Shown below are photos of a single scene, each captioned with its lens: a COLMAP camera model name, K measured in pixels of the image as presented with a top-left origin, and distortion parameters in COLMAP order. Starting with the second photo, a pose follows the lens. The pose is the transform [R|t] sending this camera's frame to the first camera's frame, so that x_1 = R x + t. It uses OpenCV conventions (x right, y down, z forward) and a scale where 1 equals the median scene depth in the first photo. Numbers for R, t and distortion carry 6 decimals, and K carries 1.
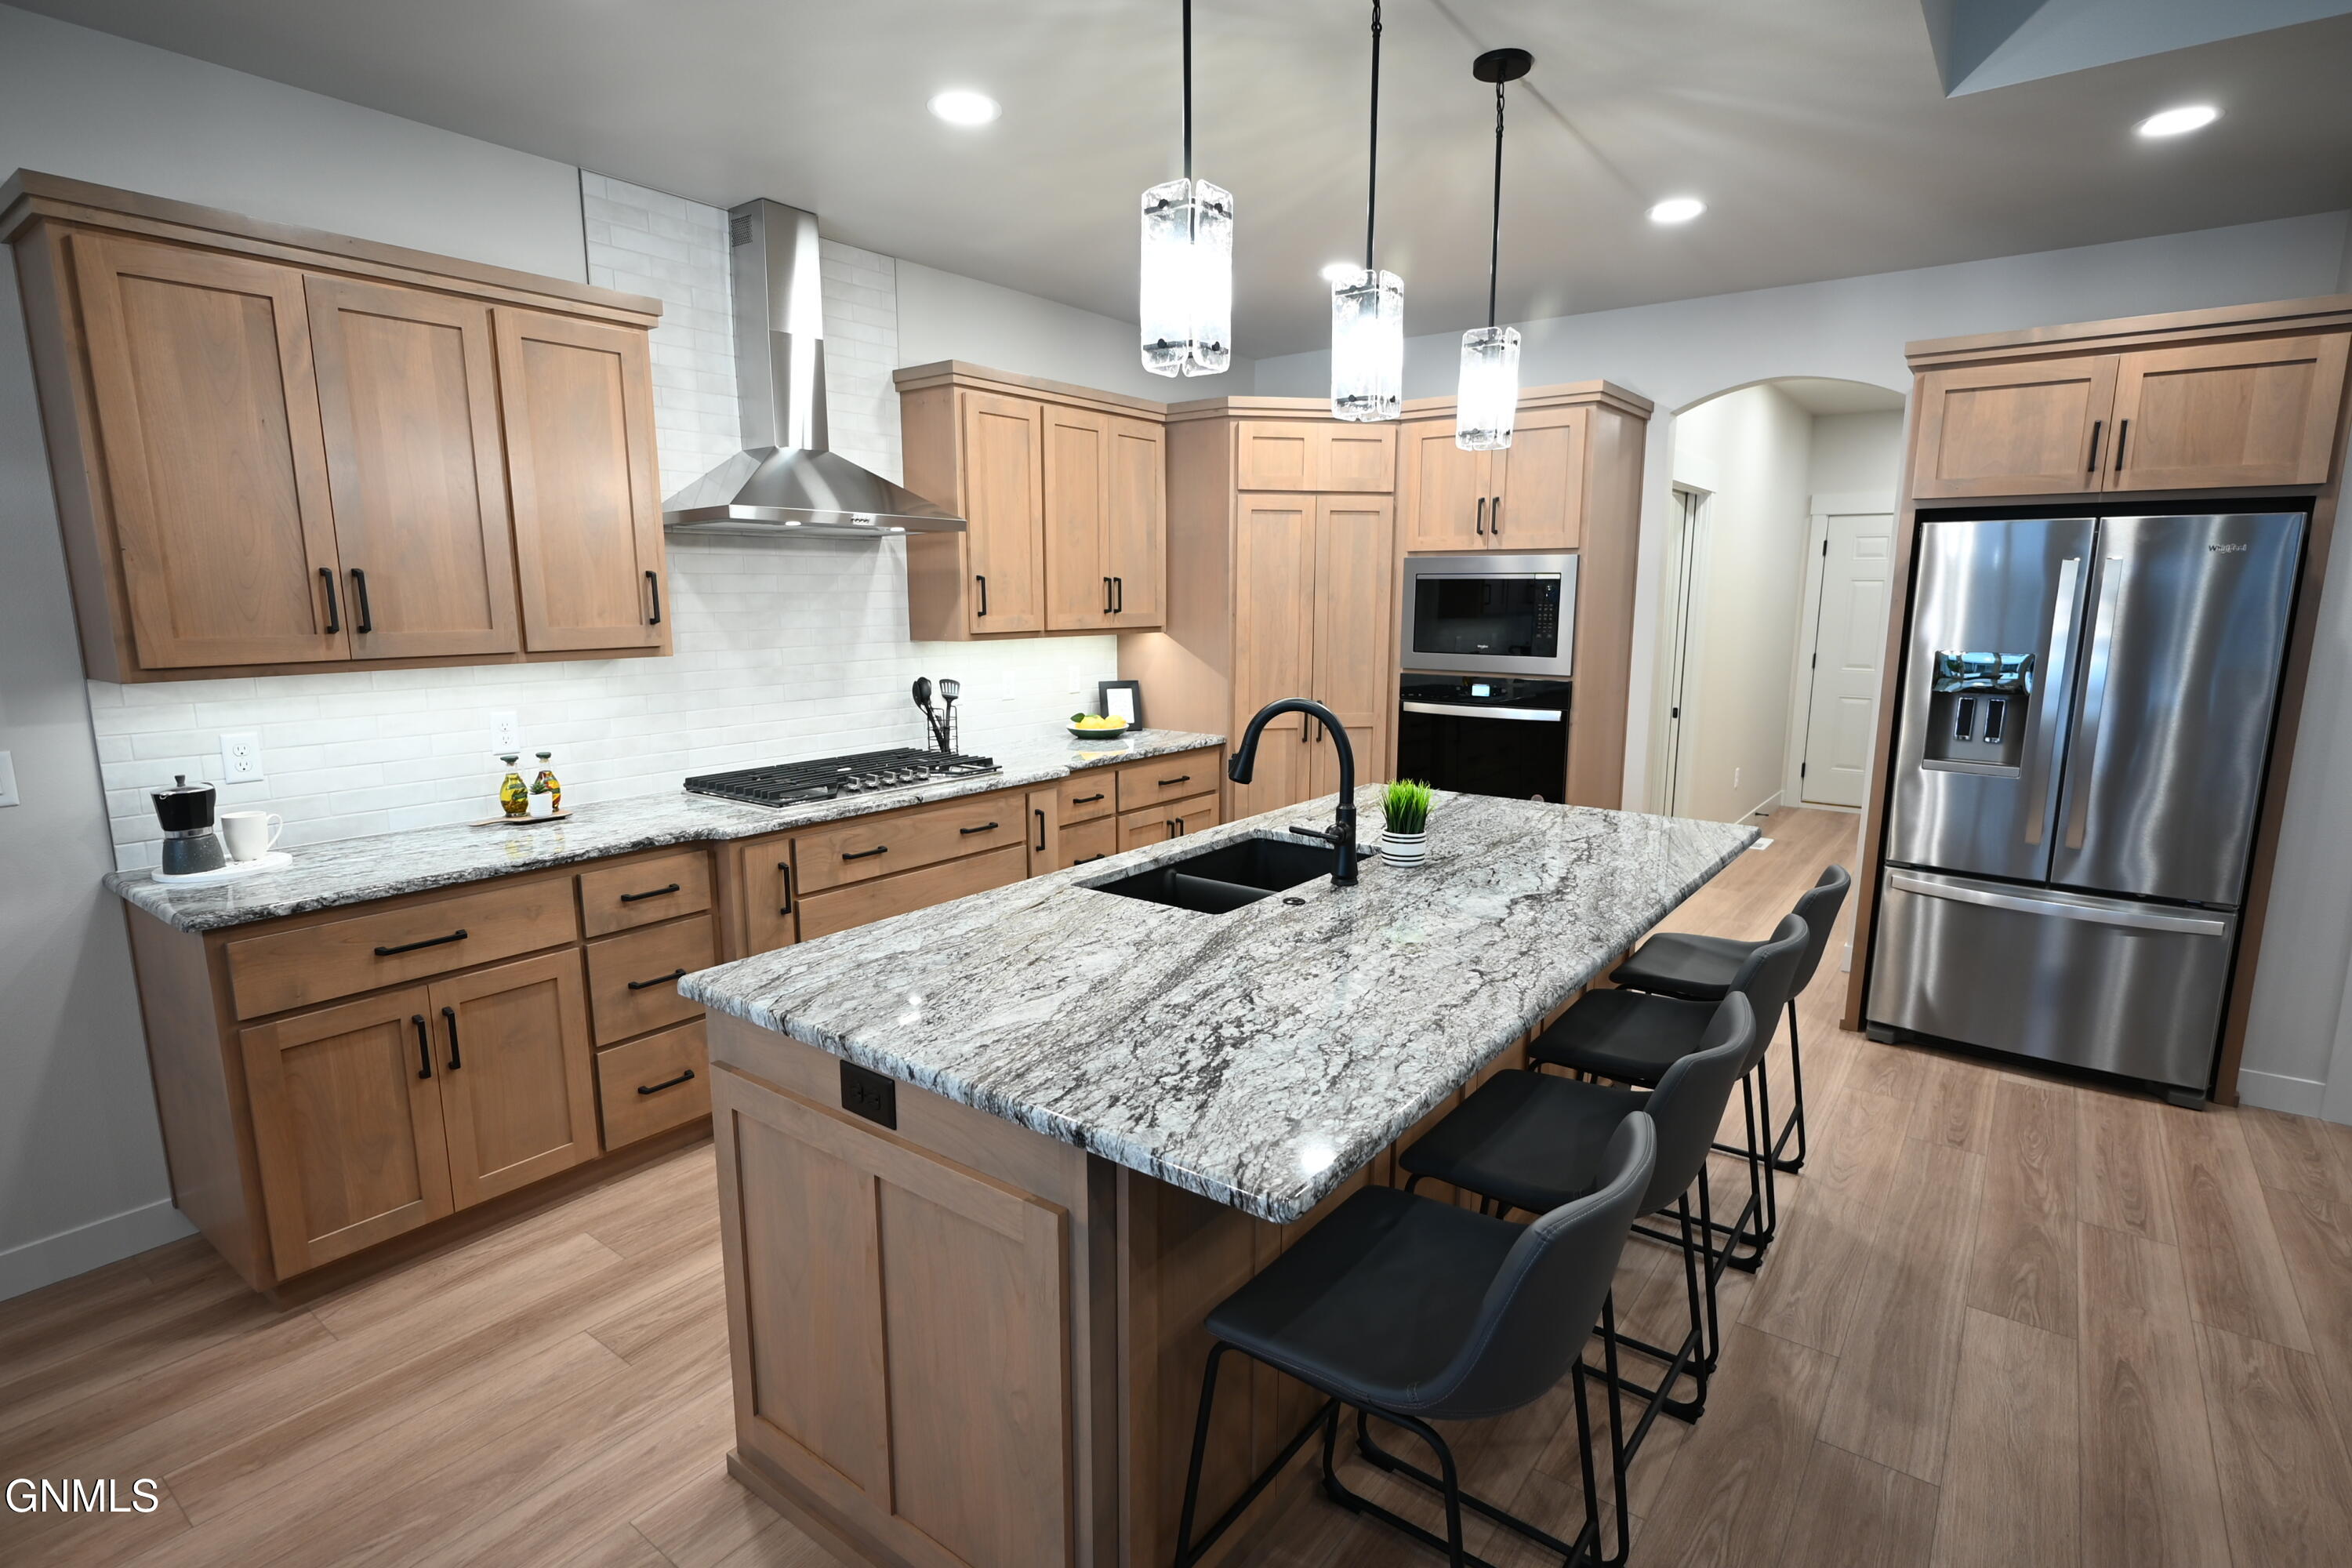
lens RADIAL K [[1156.5, 0, 1177.3], [0, 1156.5, 793.0], [0, 0, 1]] dist [-0.006799, 0.002161]
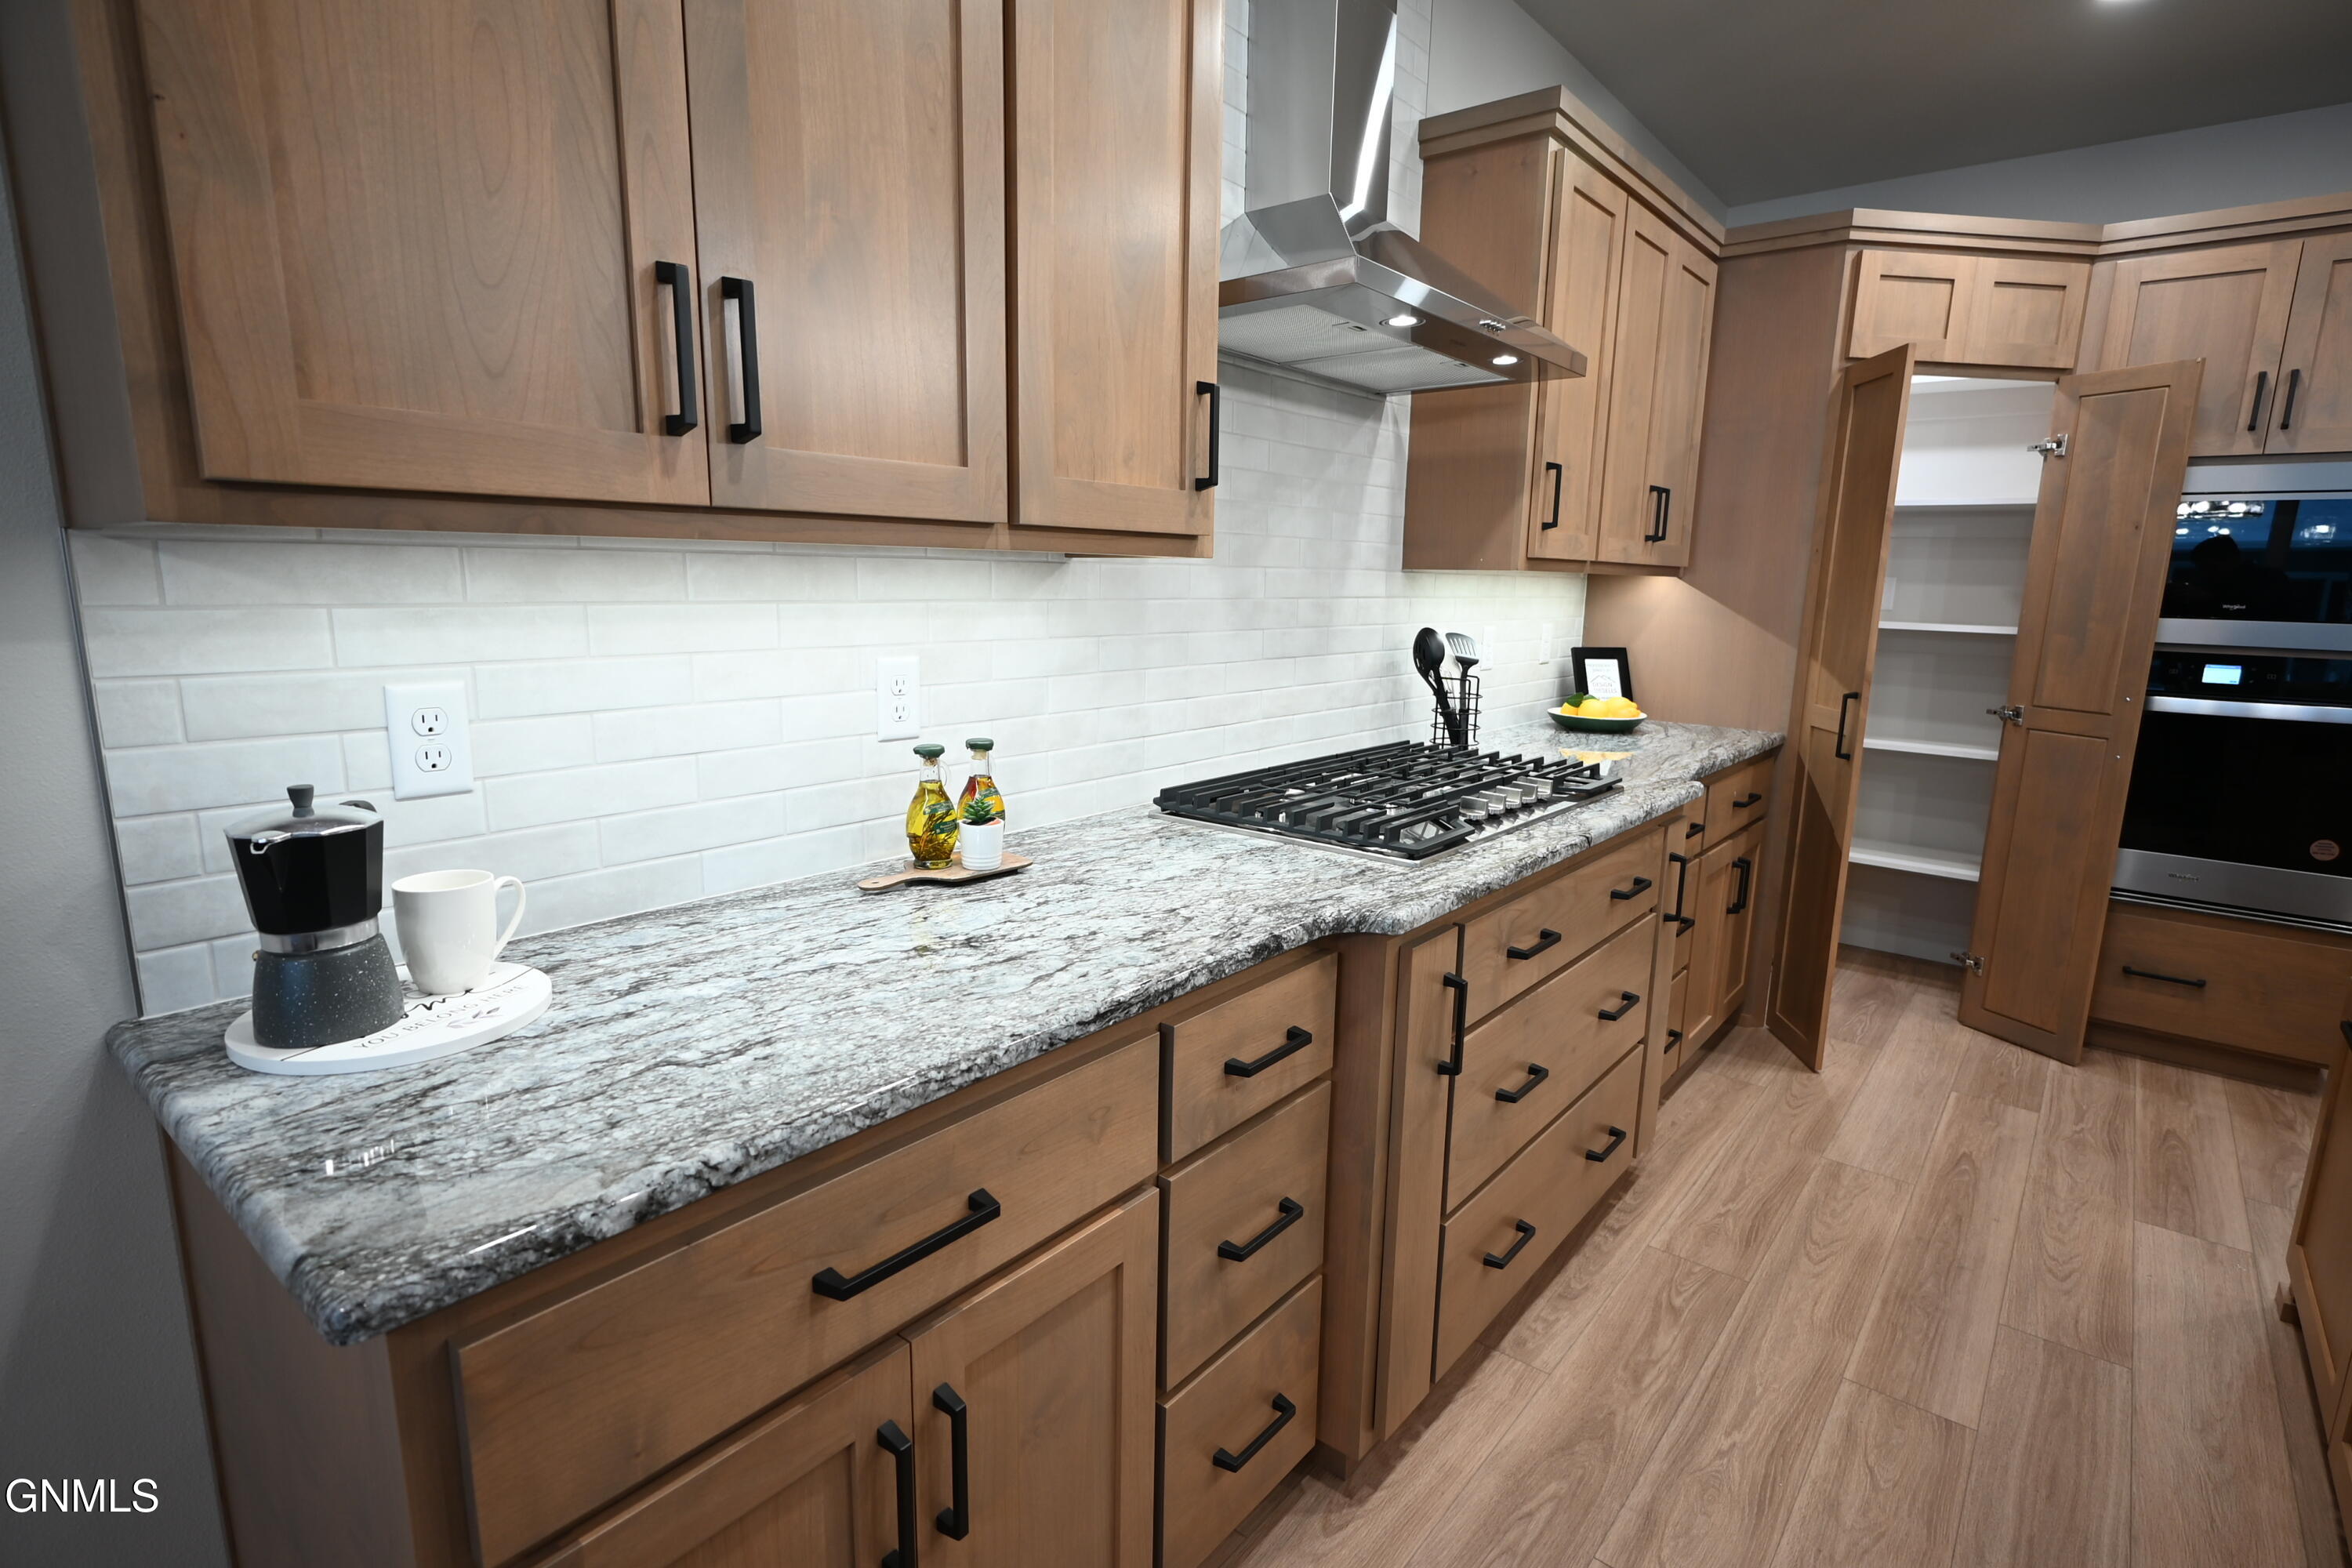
lens RADIAL K [[1156.5, 0, 1176.3], [0, 1156.5, 797.1], [0, 0, 1]] dist [-0.006799, 0.002161]
pose [[0.998966, 0.028881, -0.035123, -0.450107], [-0.028318, 0.999464, 0.016412, -0.021010], [0.035579, -0.015401, 0.999248, 0.503199]]
